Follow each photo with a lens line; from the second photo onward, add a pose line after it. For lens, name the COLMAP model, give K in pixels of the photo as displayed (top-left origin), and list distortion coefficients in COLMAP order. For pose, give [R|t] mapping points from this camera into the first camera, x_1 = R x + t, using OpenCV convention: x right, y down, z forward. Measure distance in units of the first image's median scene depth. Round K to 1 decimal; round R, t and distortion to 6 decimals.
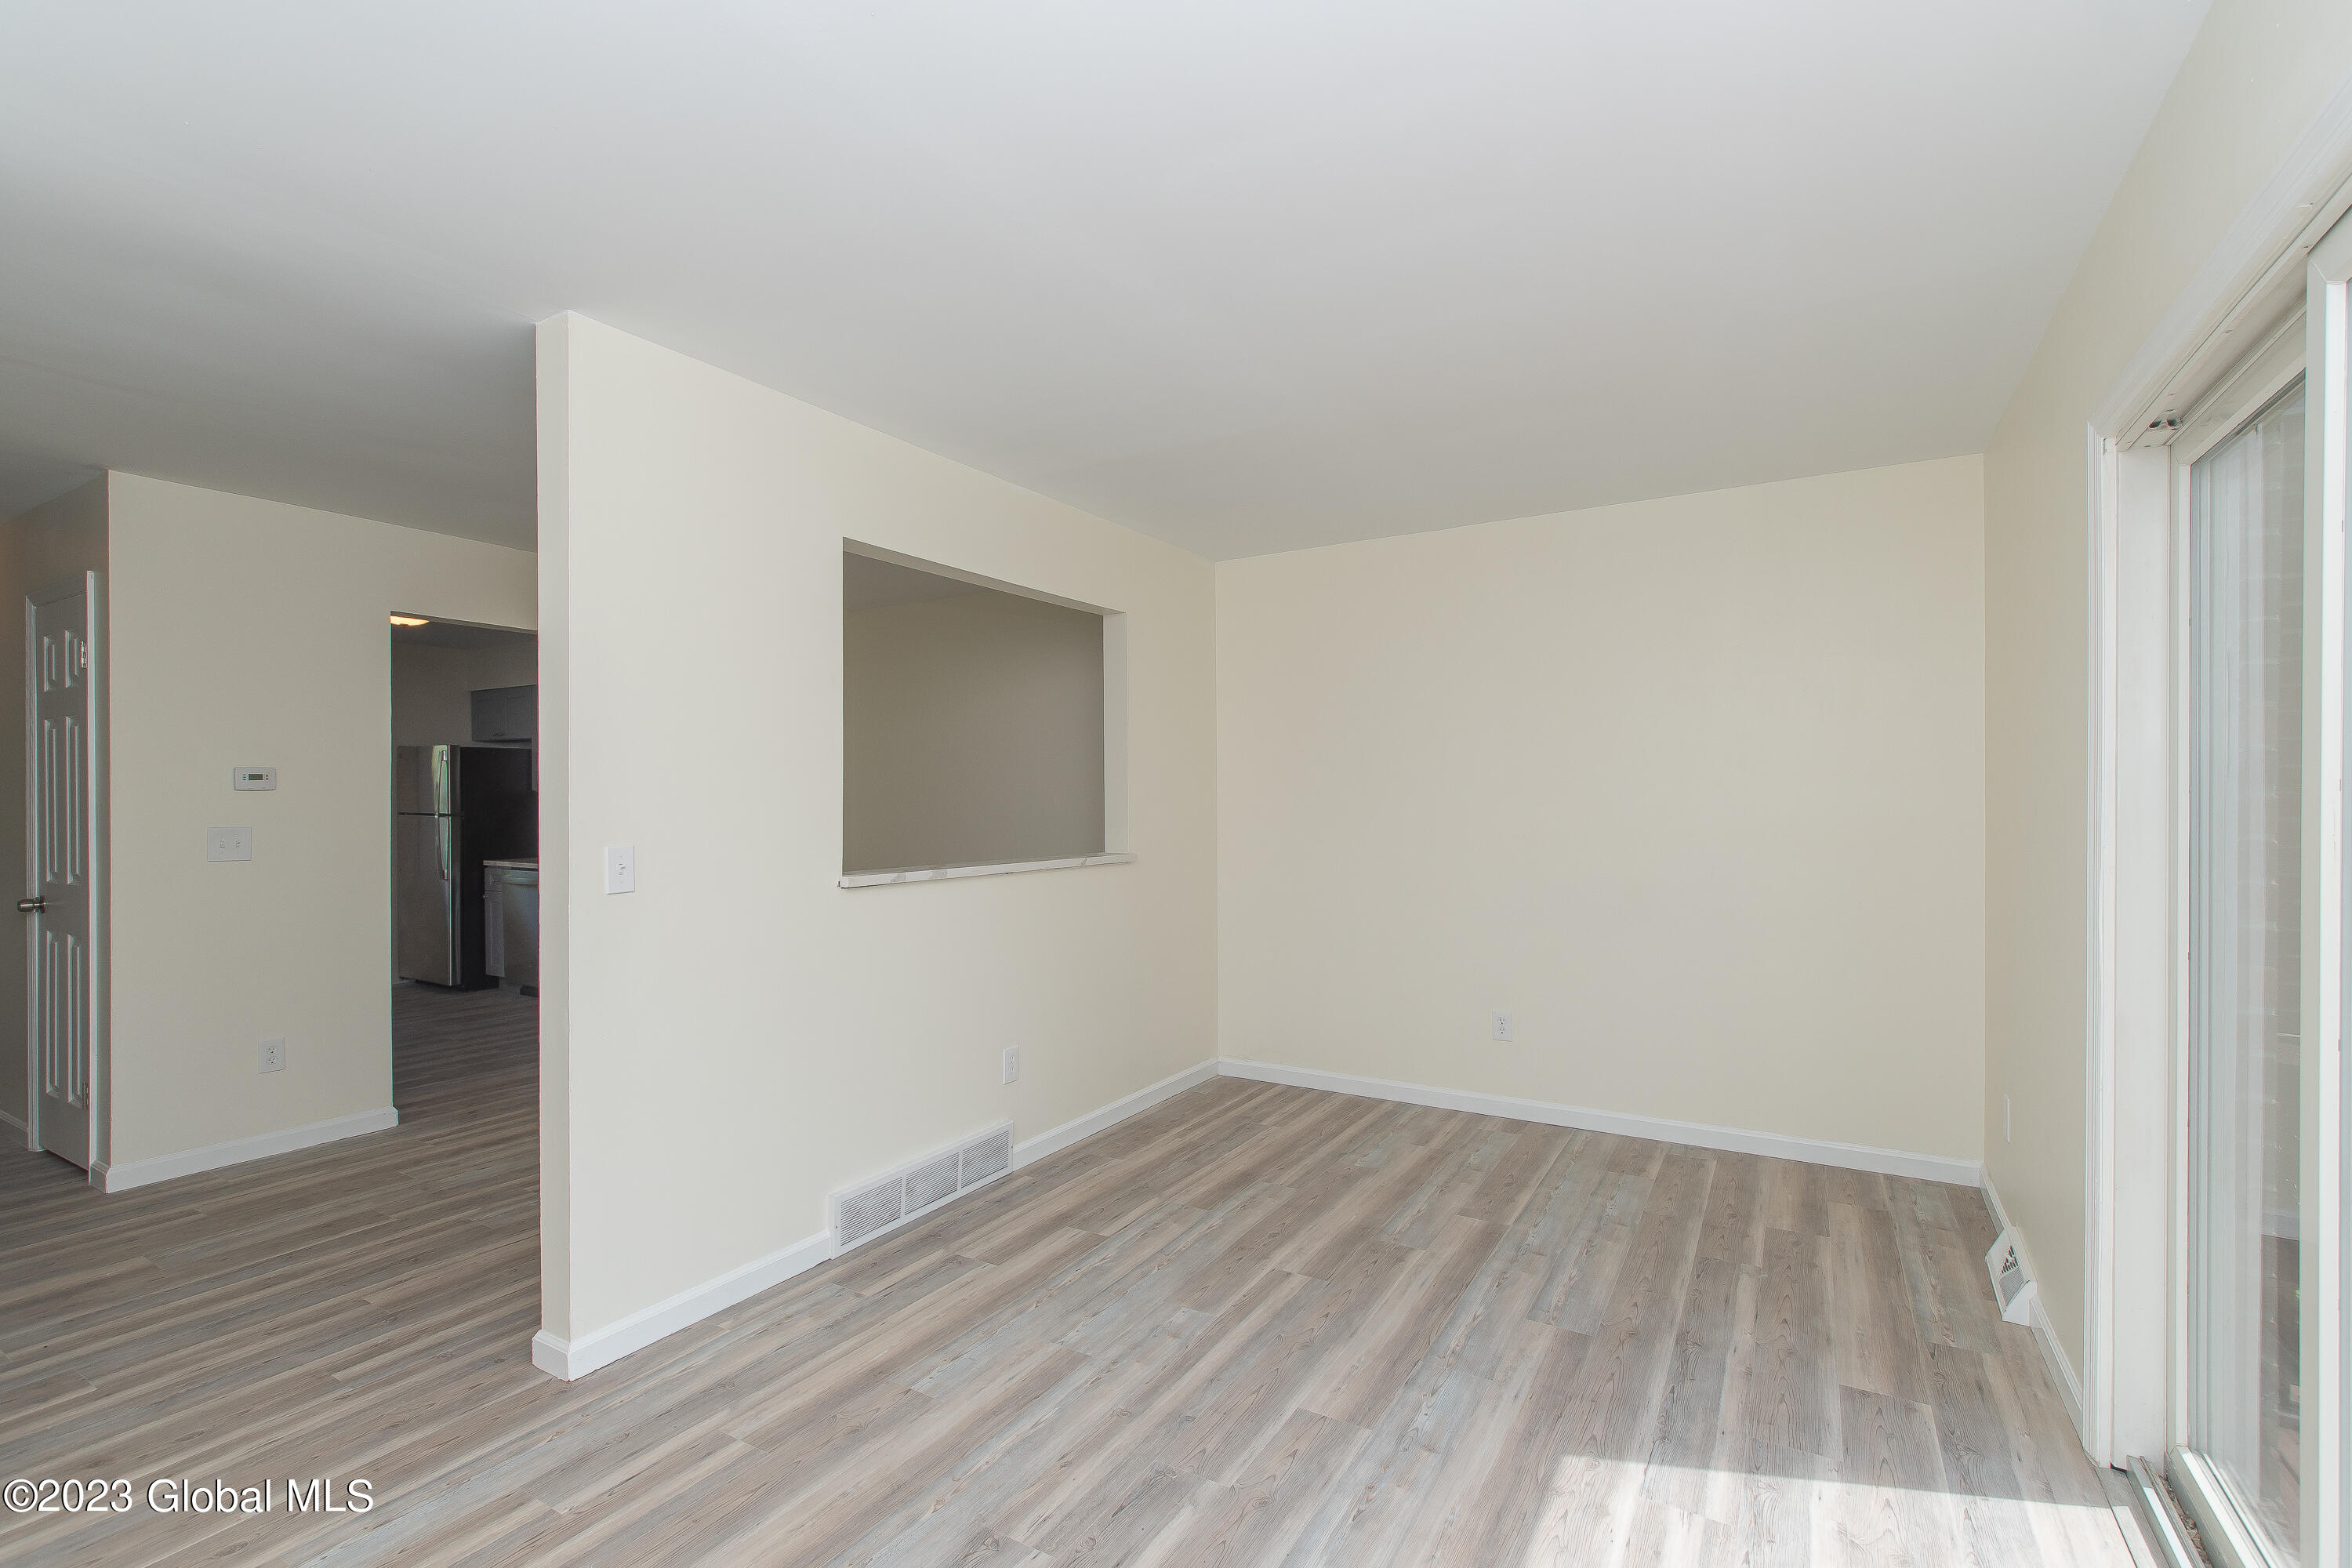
lens RADIAL K [[1052.3, 0, 1180.1], [0, 1052.3, 795.7], [0, 0, 1]] dist [0.000507, -0.000062]
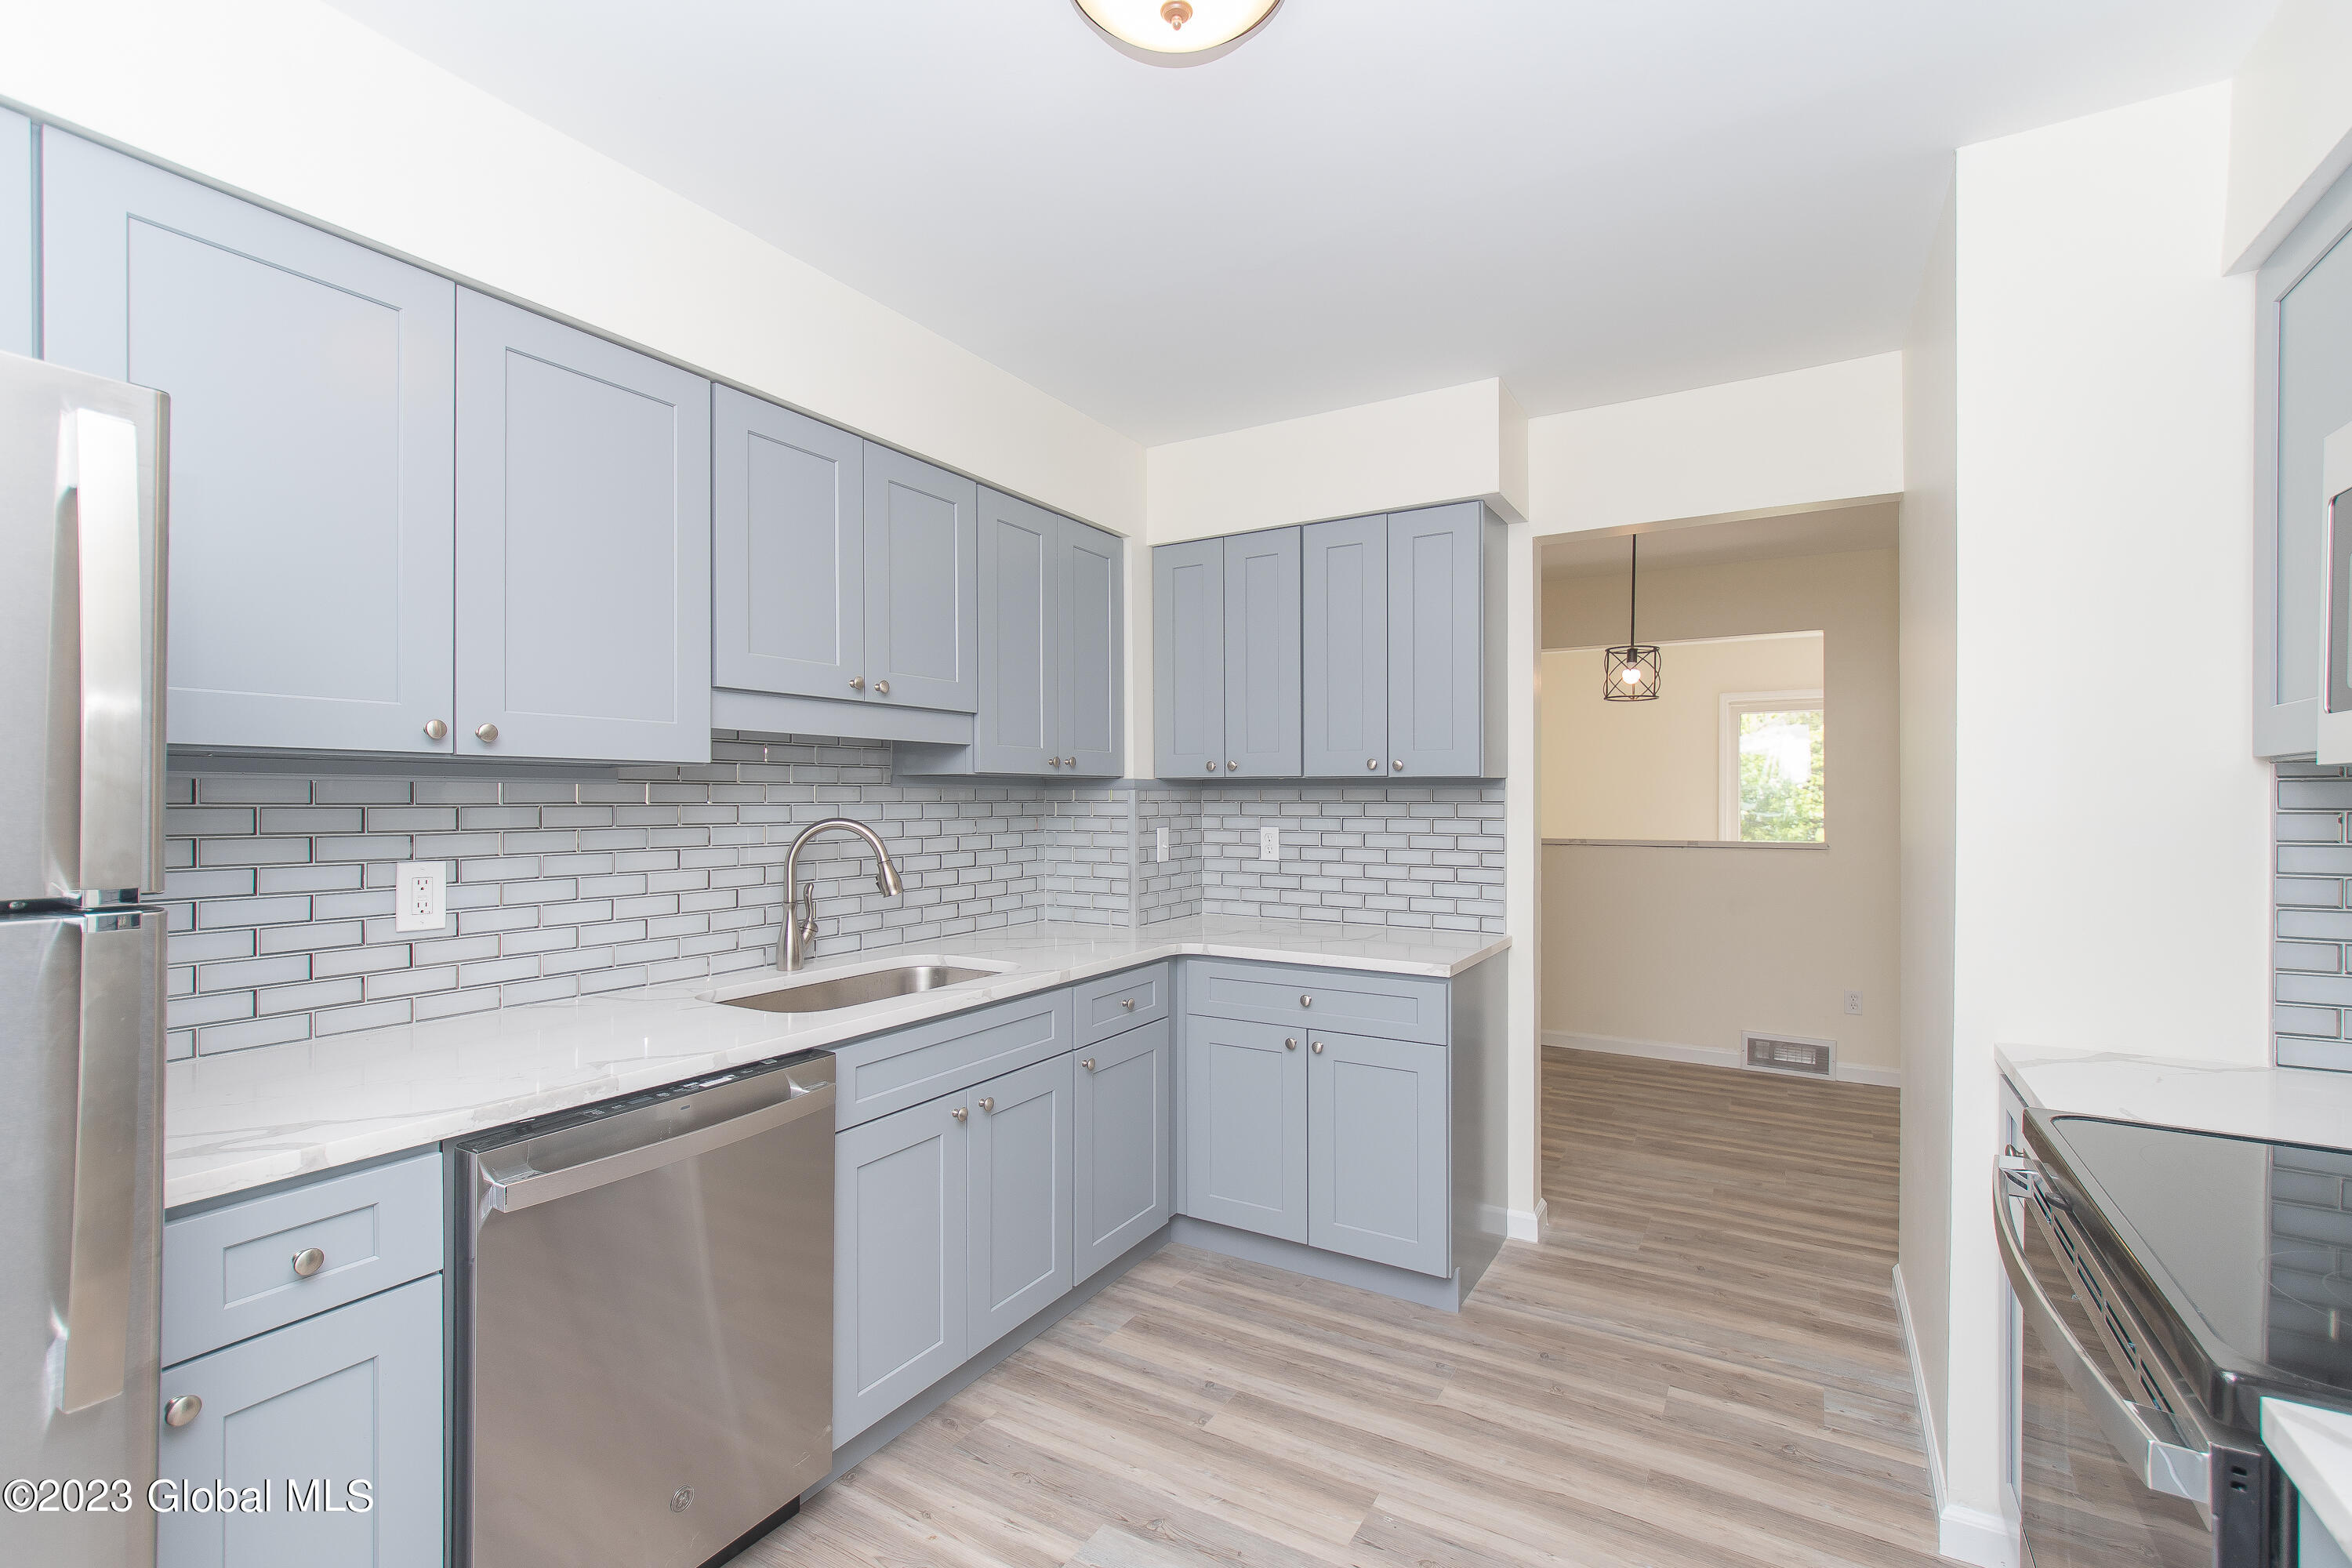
lens RADIAL K [[1040.8, 0, 1195.1], [0, 1040.8, 800.2], [0, 0, 1]] dist [0.003374, 0.000142]
pose [[-0.009841, -0.003413, 0.999946, -1.952728], [0.000204, 0.999994, 0.003415, 0.010600], [-0.999952, 0.000238, -0.009840, 2.033807]]
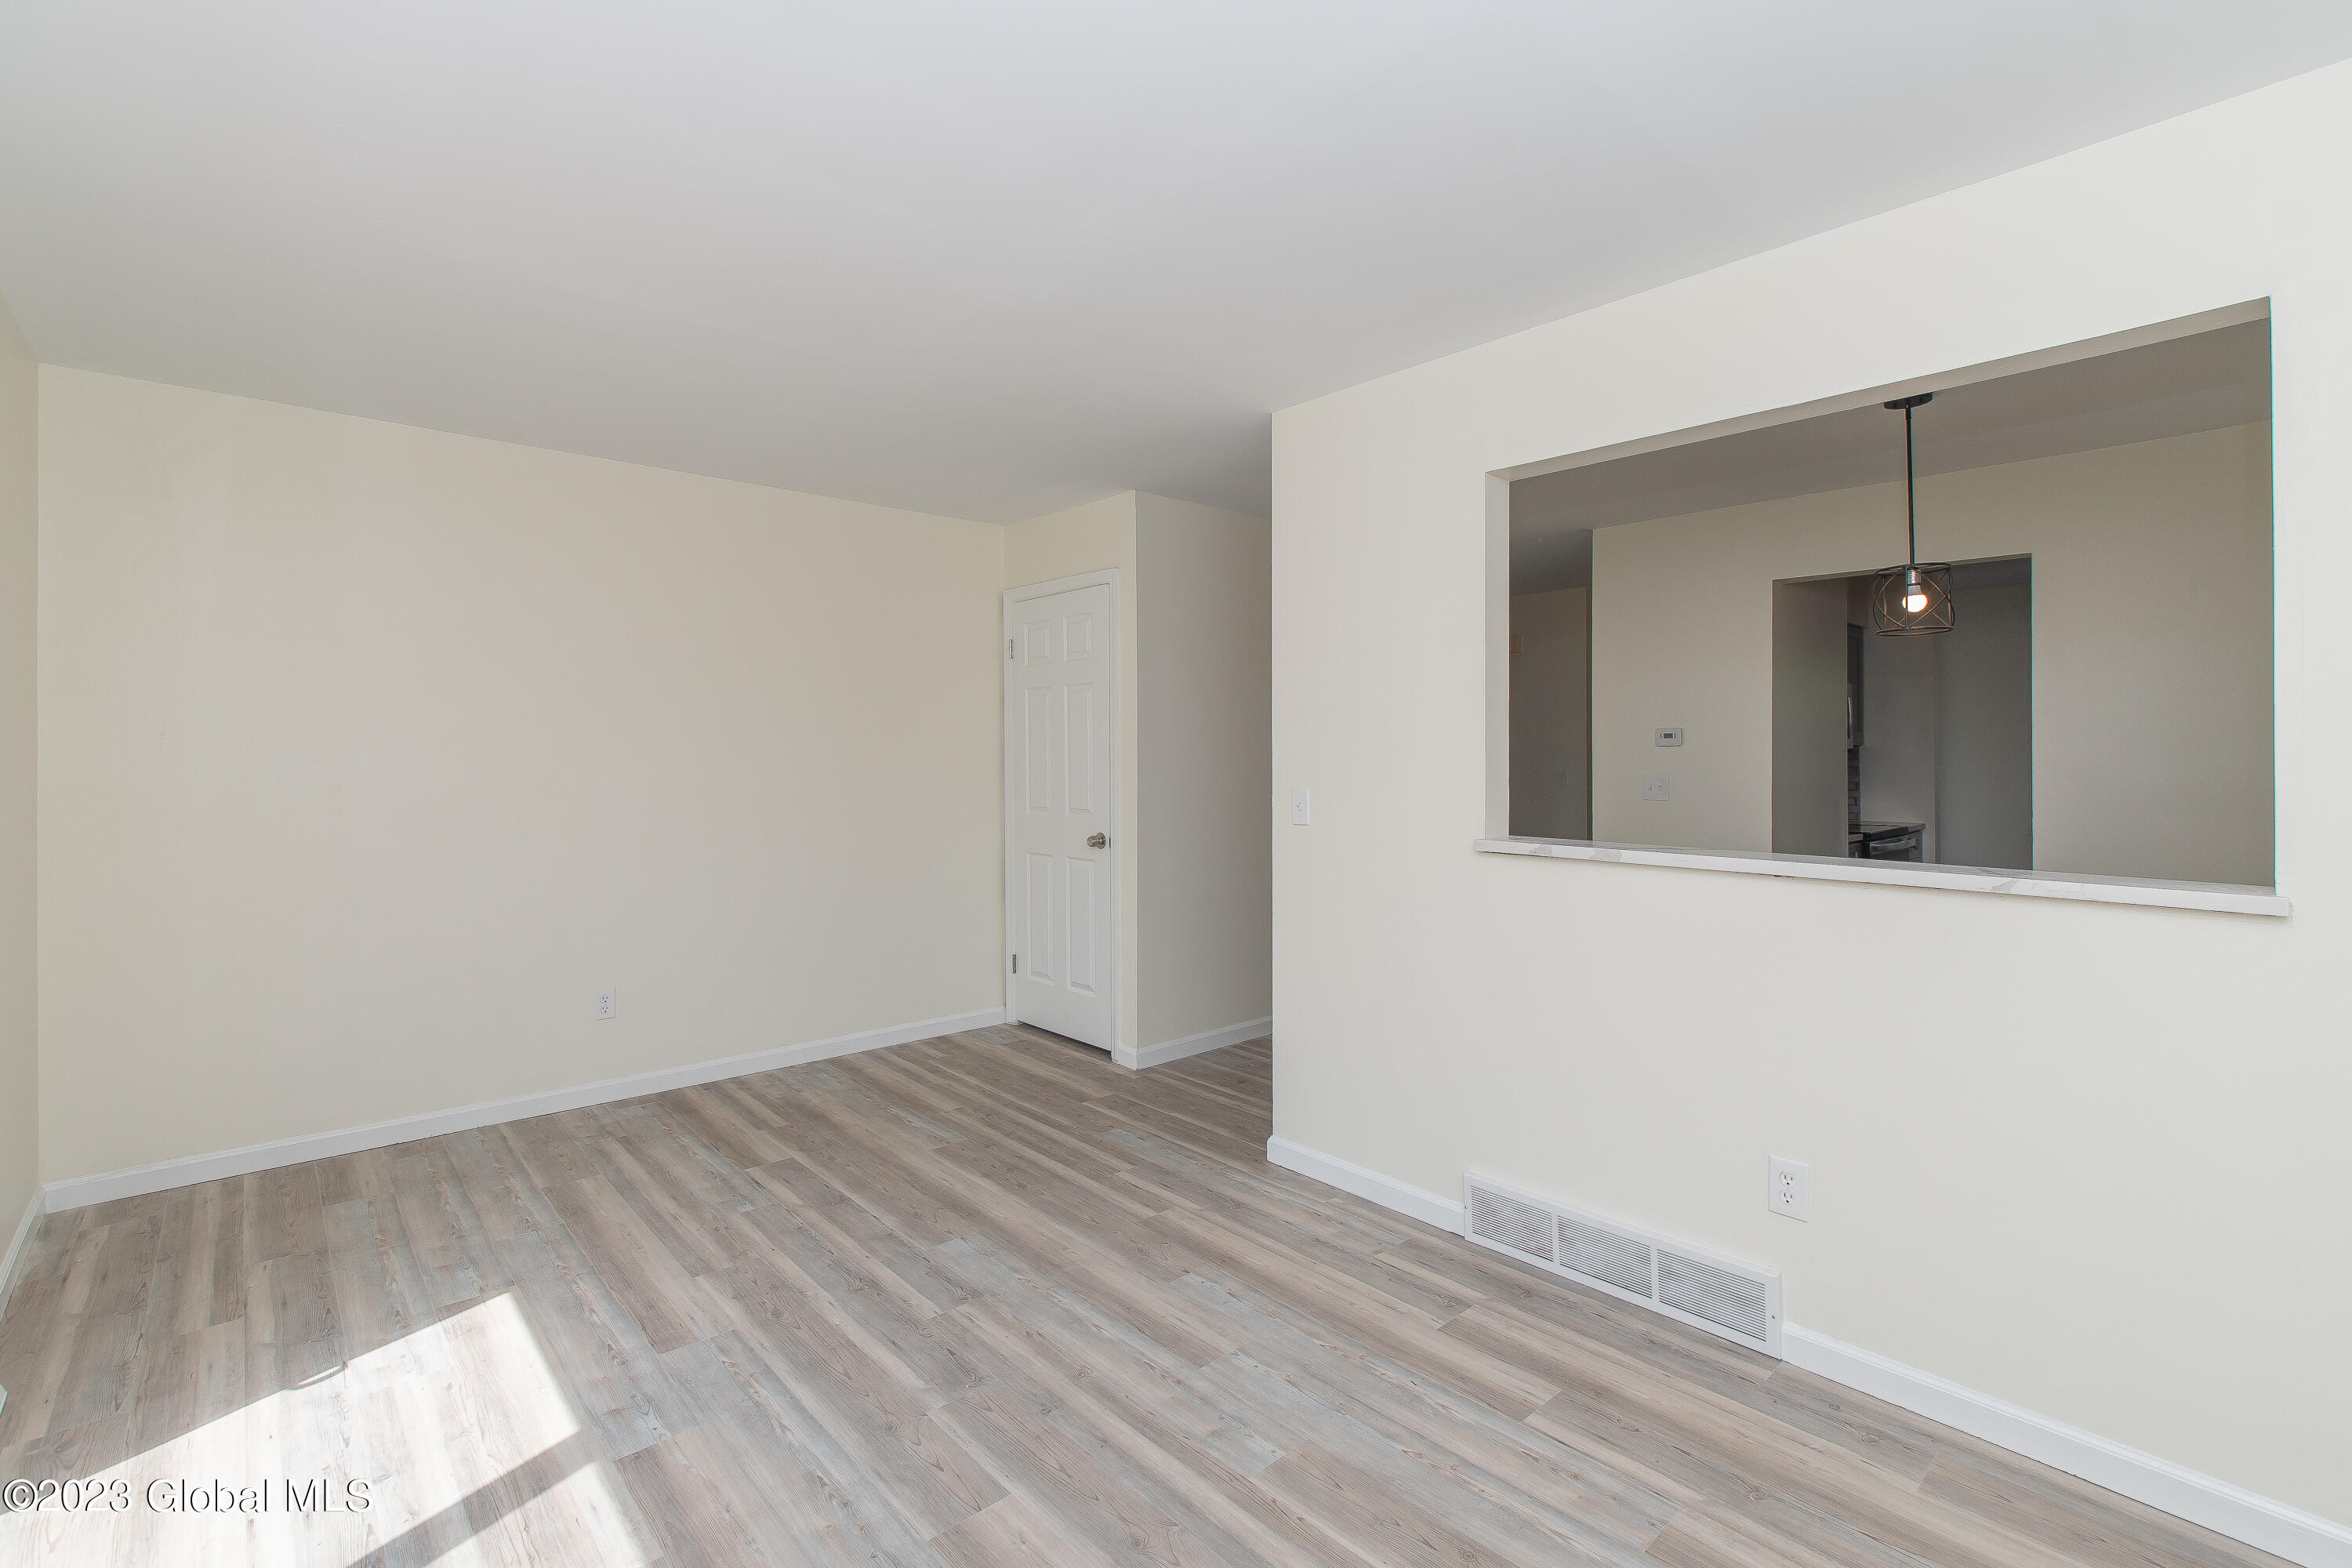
lens RADIAL K [[1056.5, 0, 1198.6], [0, 1056.5, 777.6], [0, 0, 1]] dist [-0.001994, 0.000046]
pose [[-0.282885, 0.025782, -0.958807, 0.648570], [0.003205, 0.999659, 0.025935, -0.002569], [0.959148, 0.004263, -0.282871, 1.045752]]
